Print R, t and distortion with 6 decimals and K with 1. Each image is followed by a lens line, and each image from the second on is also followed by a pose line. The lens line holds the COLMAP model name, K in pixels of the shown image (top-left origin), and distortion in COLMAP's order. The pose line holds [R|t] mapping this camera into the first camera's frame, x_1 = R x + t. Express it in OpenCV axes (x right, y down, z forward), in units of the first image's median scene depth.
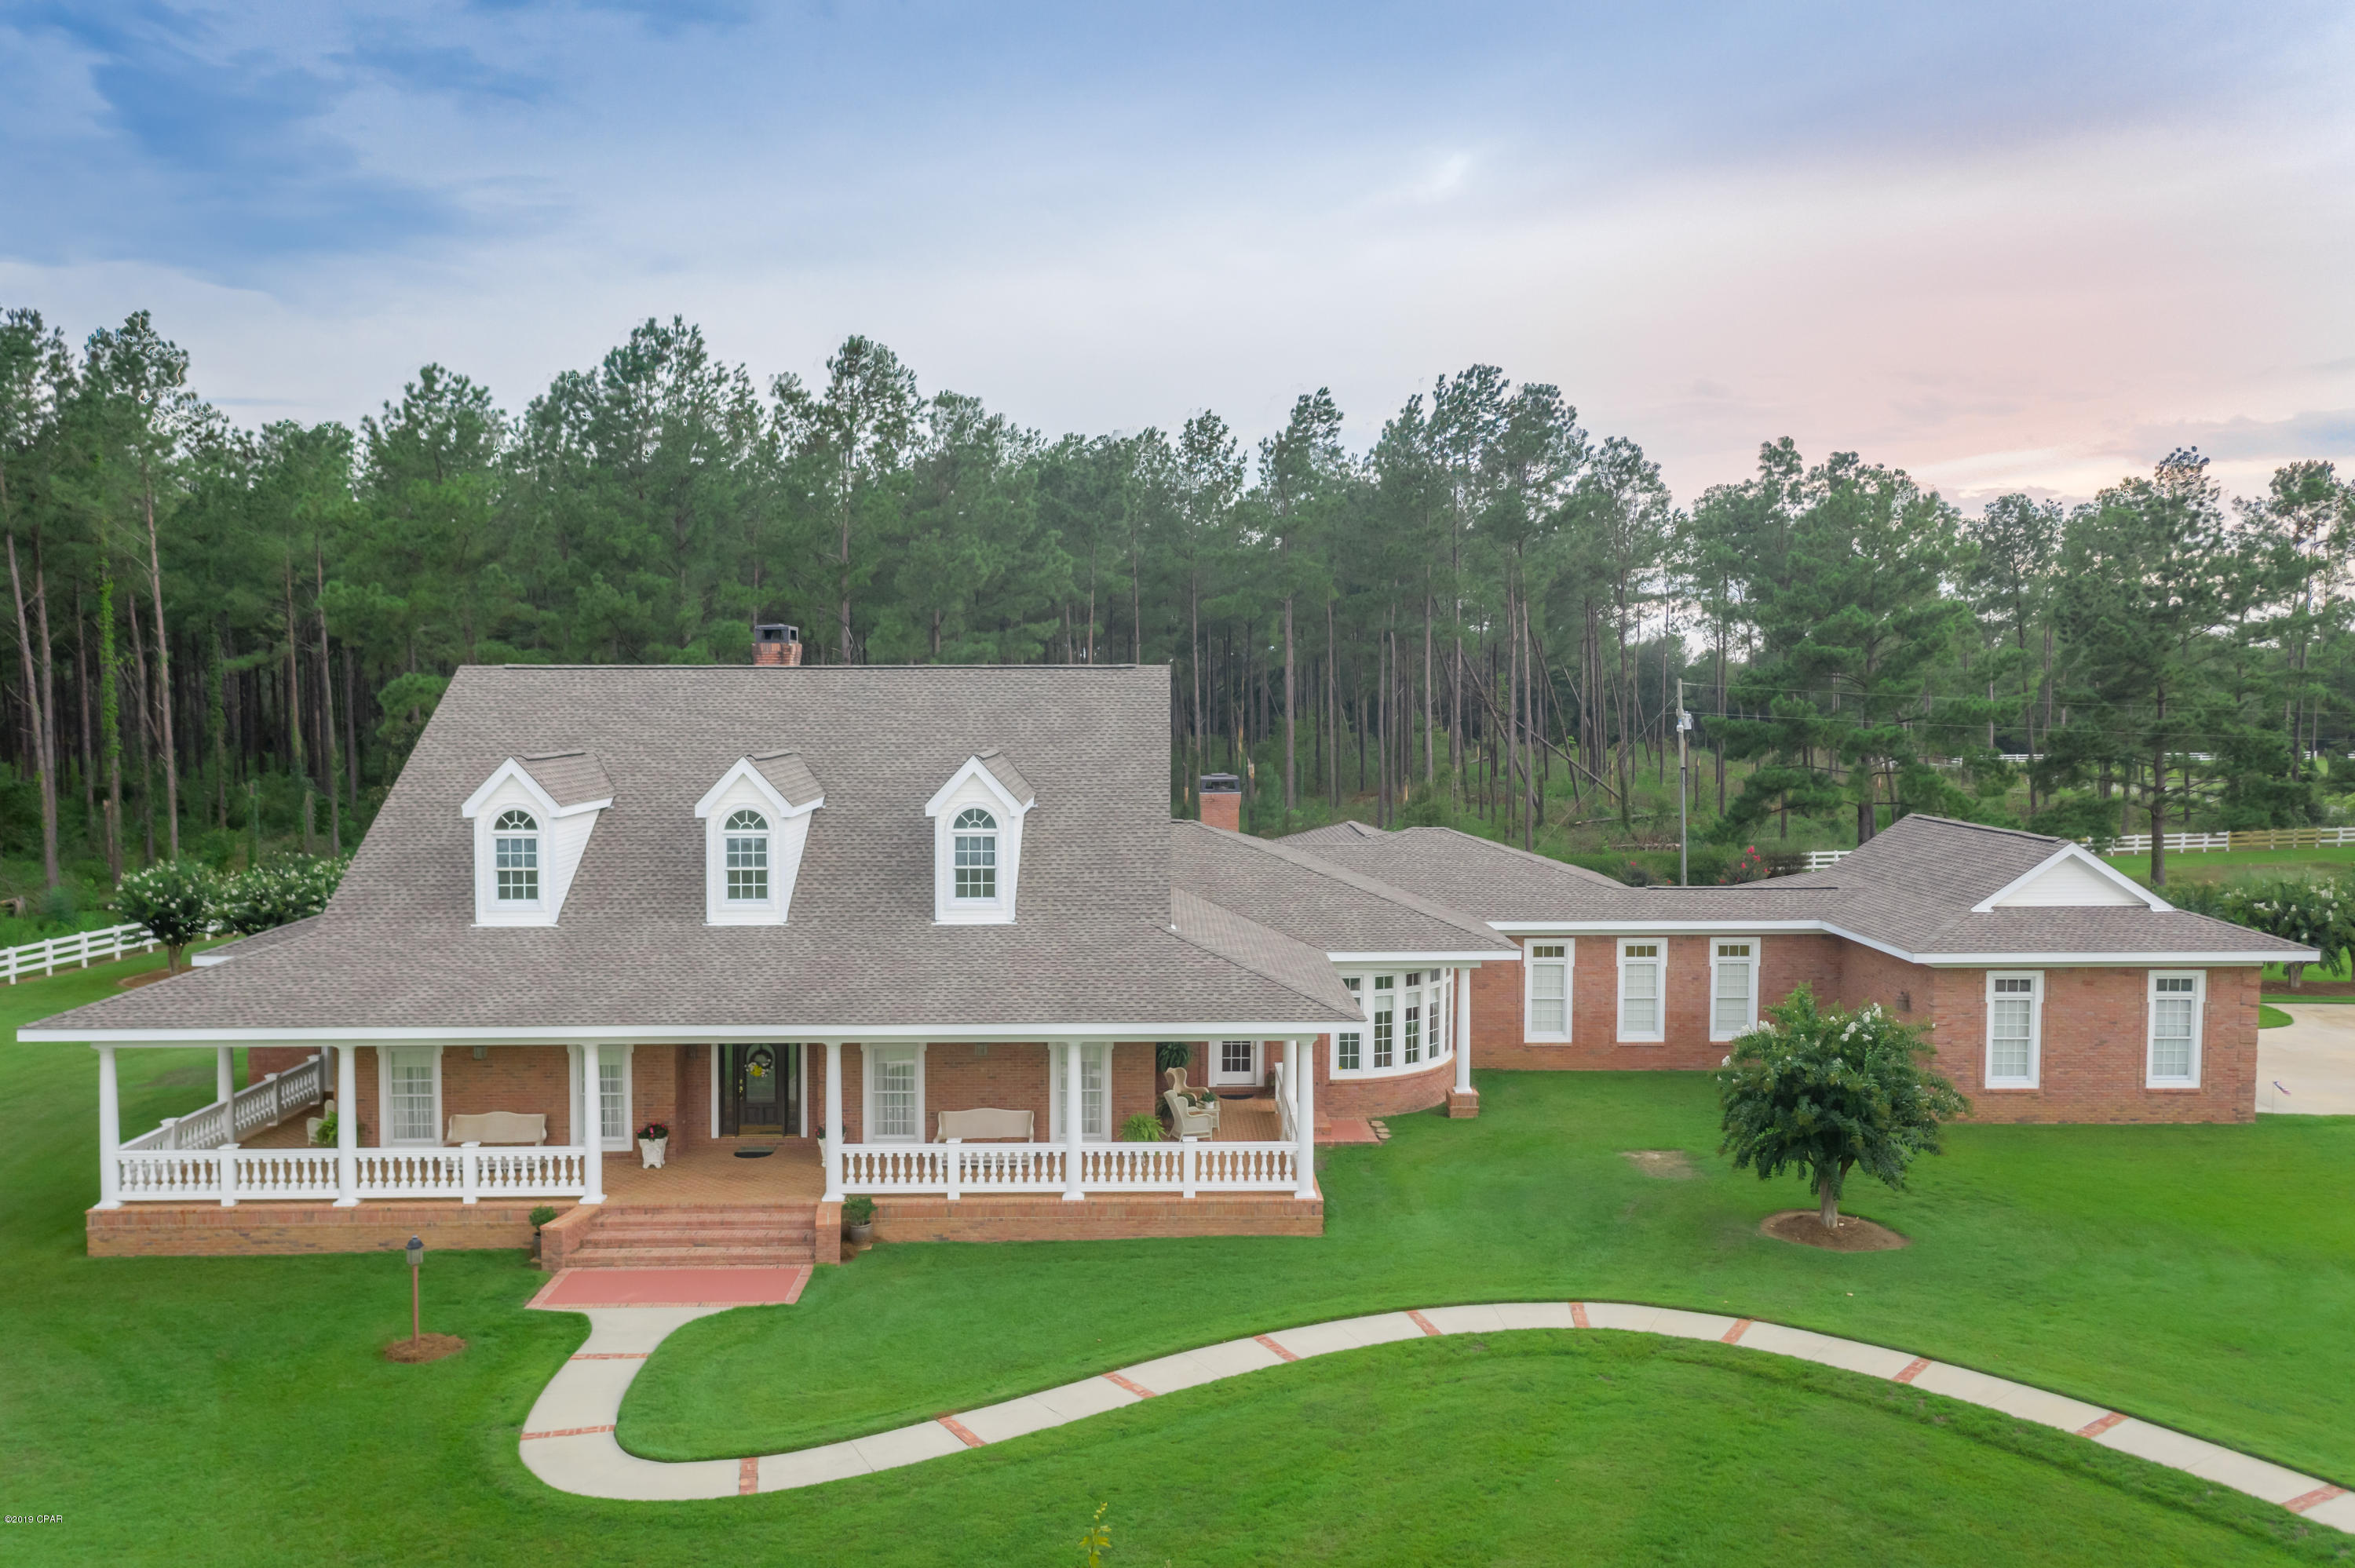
lens RADIAL K [[1903.9, 0, 1203.2], [0, 1903.9, 816.7], [0, 0, 1]] dist [0.027905, -0.000498]
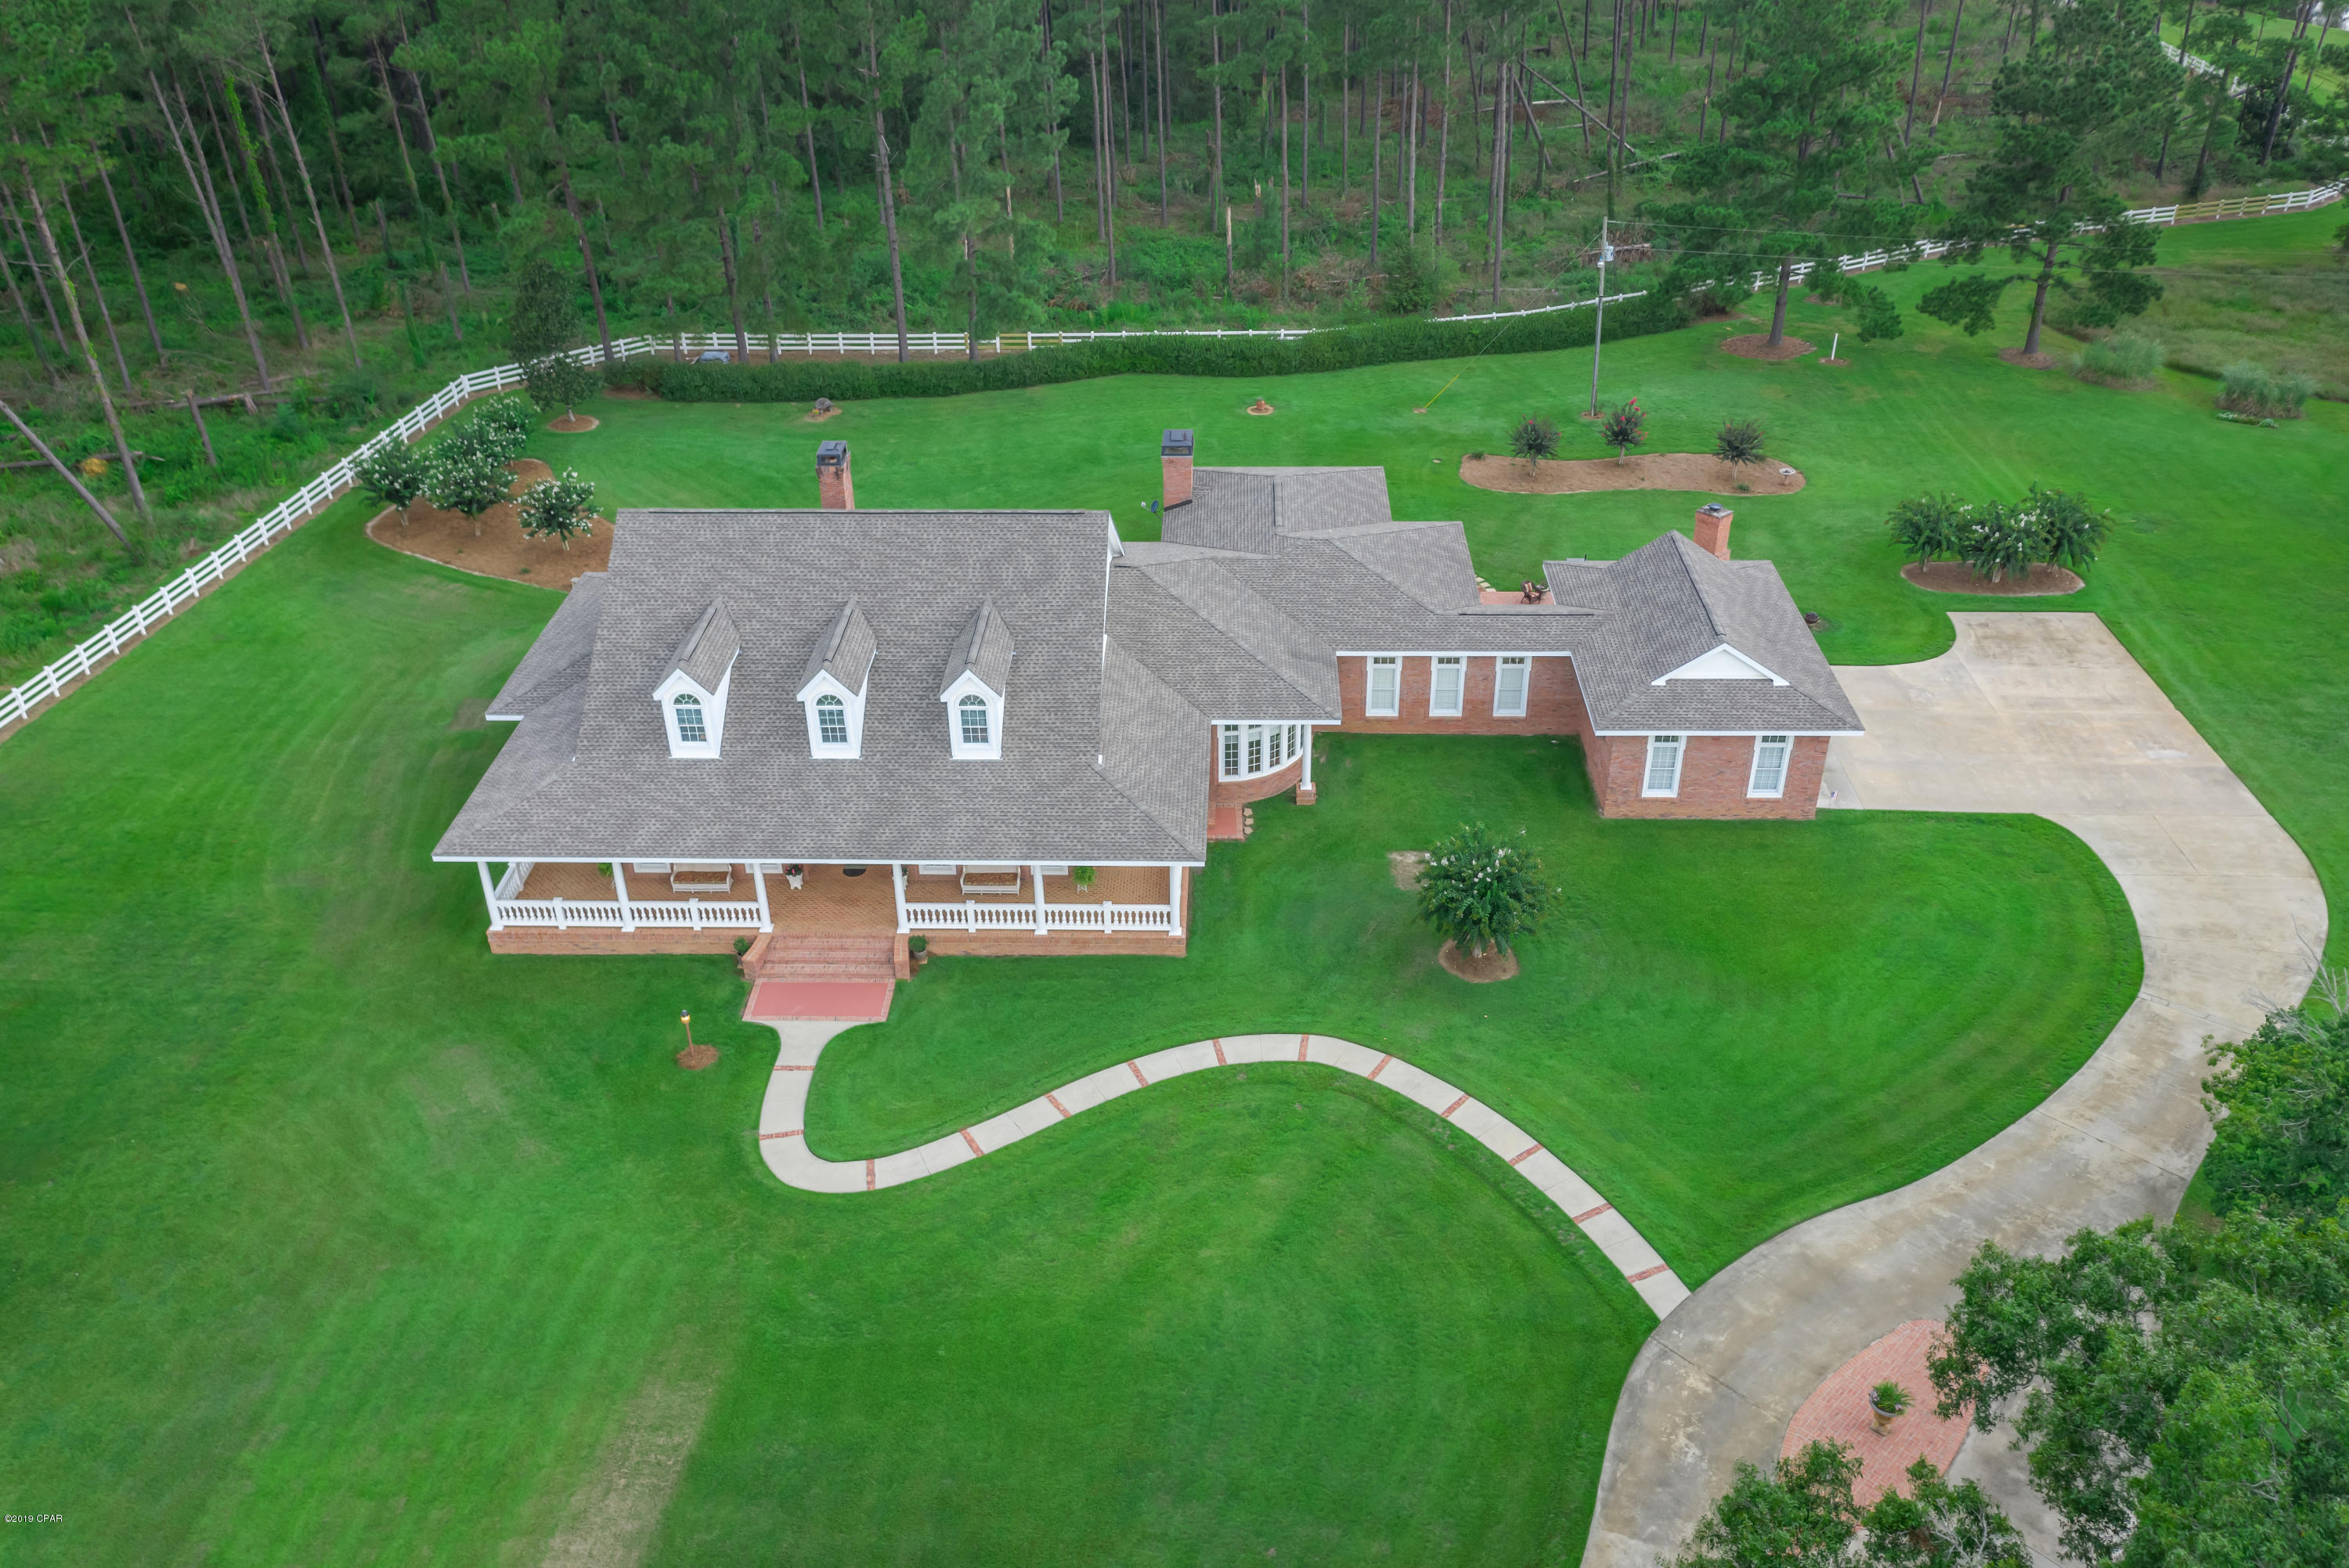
lens RADIAL K [[1861.2, 0, 1218.9], [0, 1861.2, 872.1], [0, 0, 1]] dist [0.014691, 0.005255]
pose [[0.999206, 0.019327, -0.034851, 0.150882], [0.000596, 0.867184, 0.497987, -0.688495], [0.039847, -0.497612, 0.866484, -0.429223]]
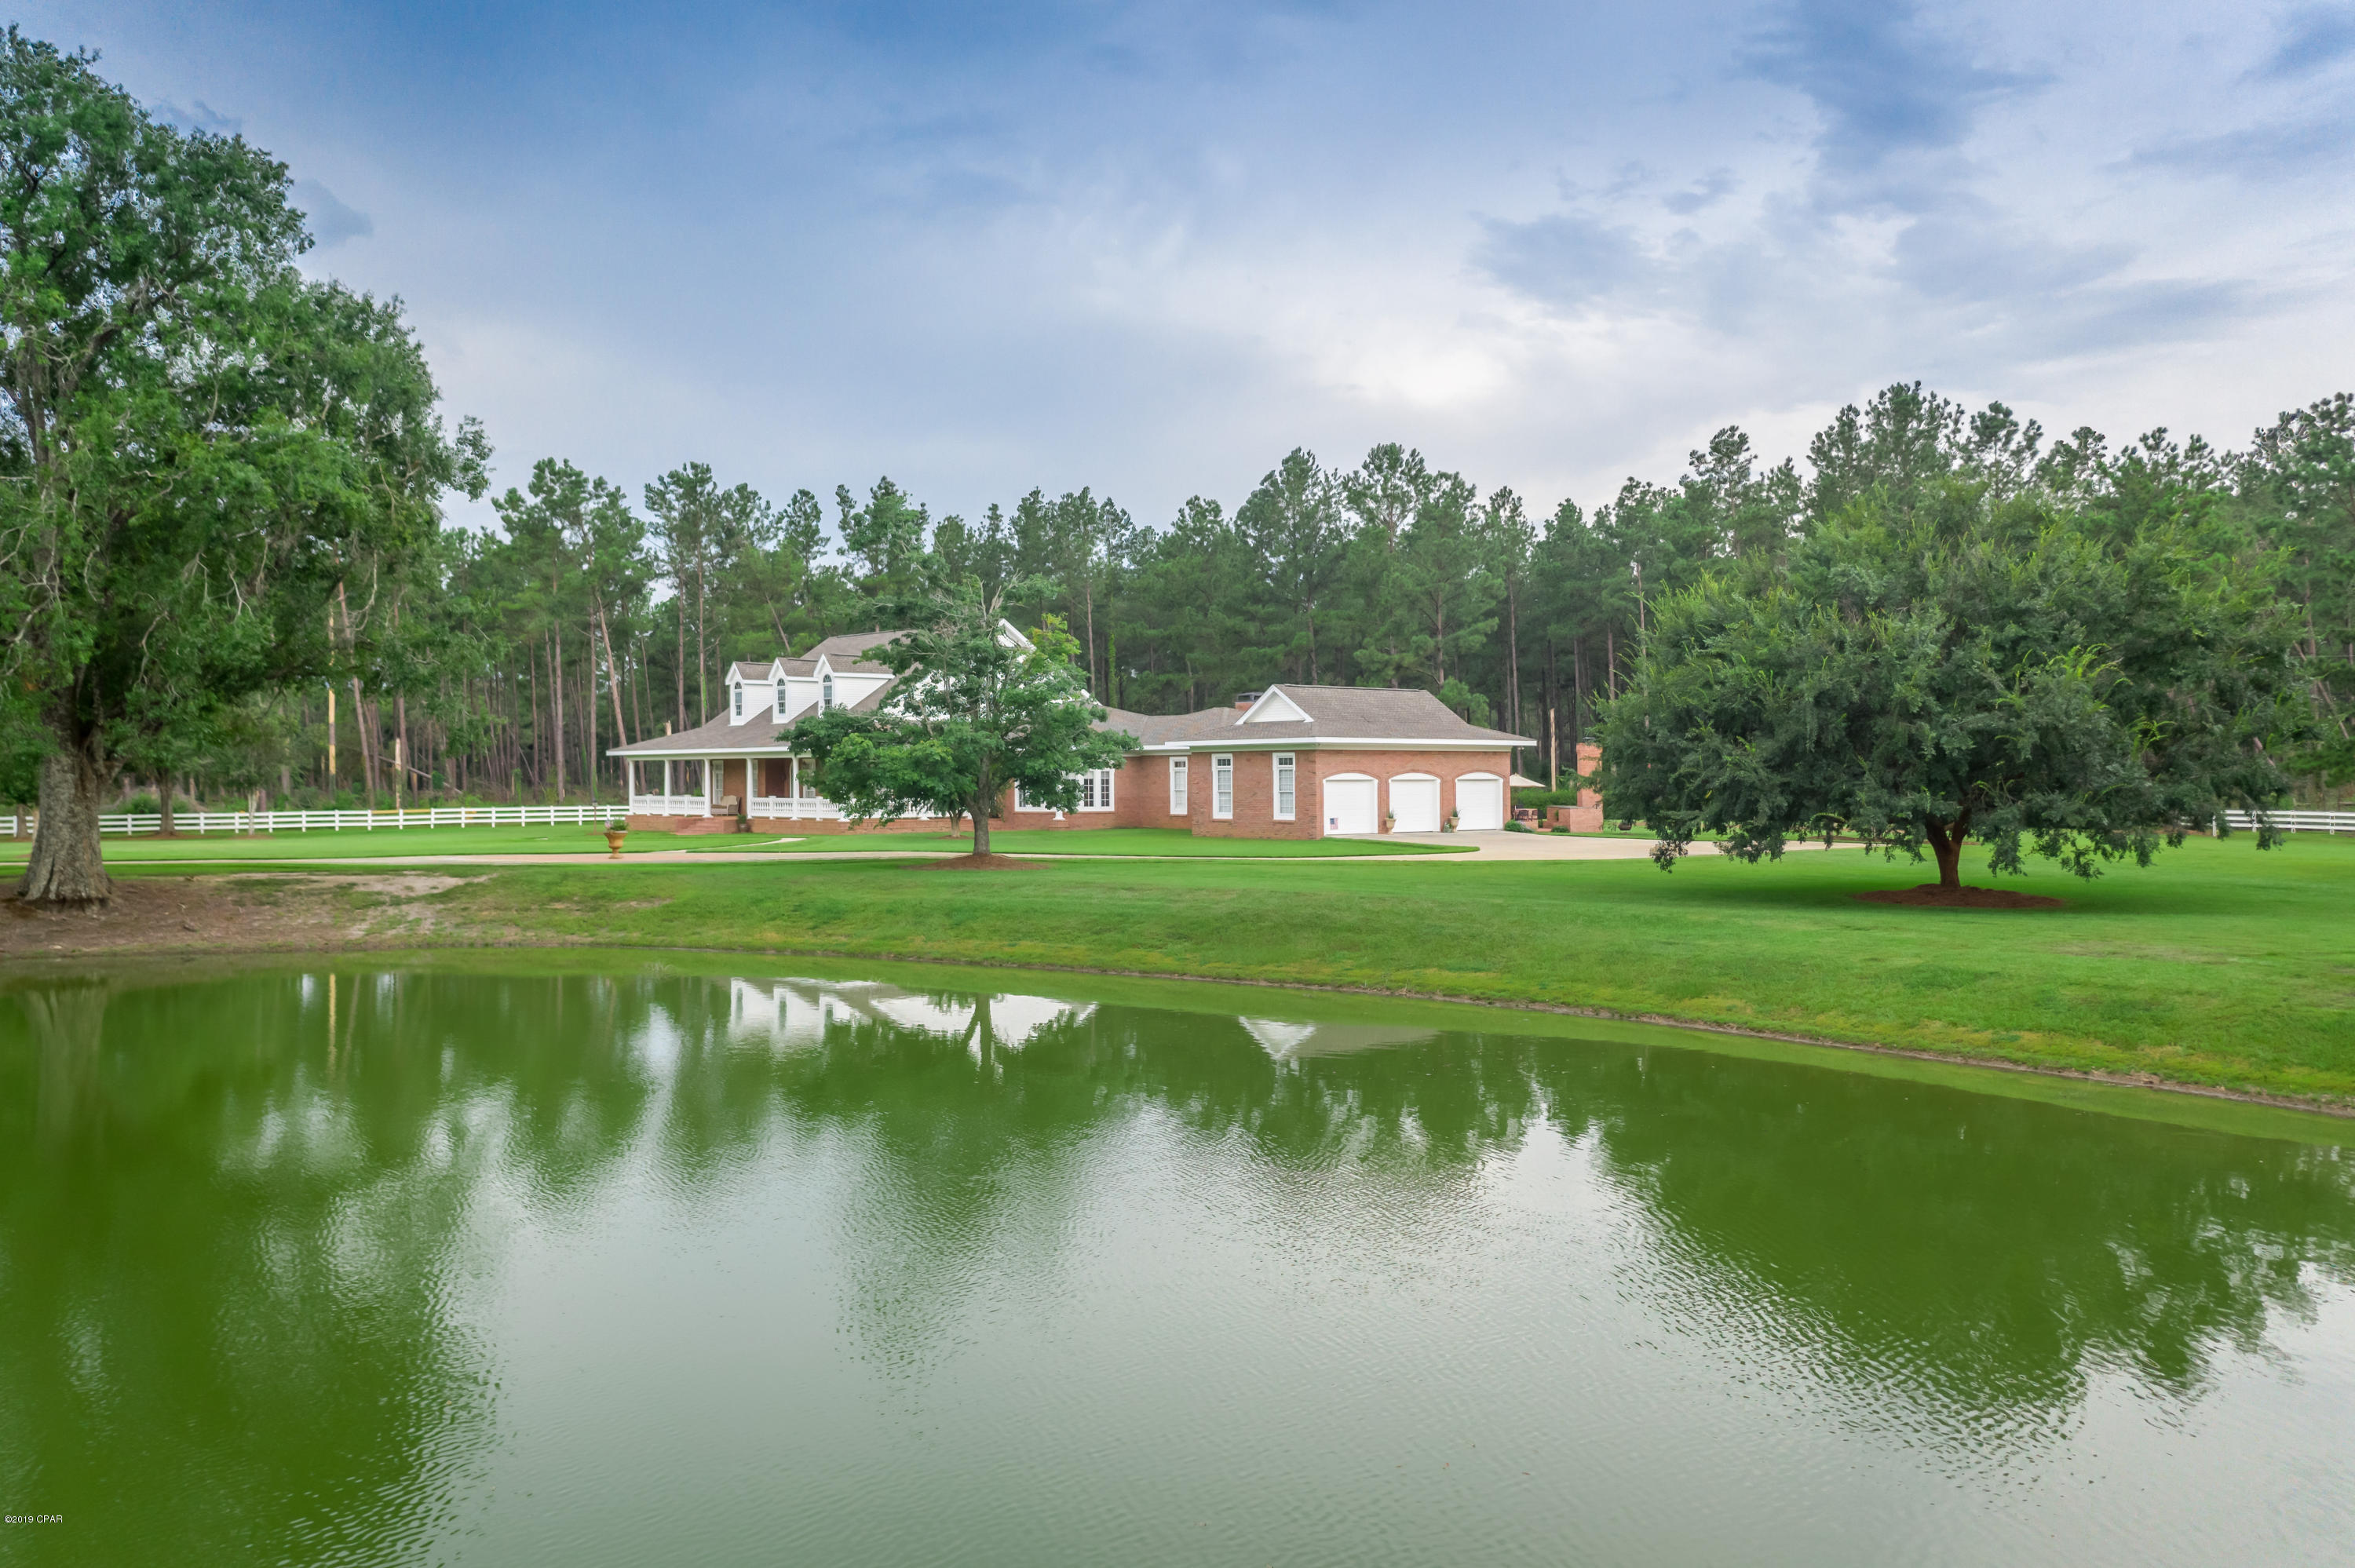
lens RADIAL K [[1907.0, 0, 1177.5], [0, 1907.0, 784.0], [0, 0, 1]] dist [0.022225, -0.008438]
pose [[0.636632, 0.002176, -0.771164, 2.224865], [-0.052403, 0.997807, -0.040445, 0.228877], [0.769385, 0.066160, 0.635350, -0.227739]]
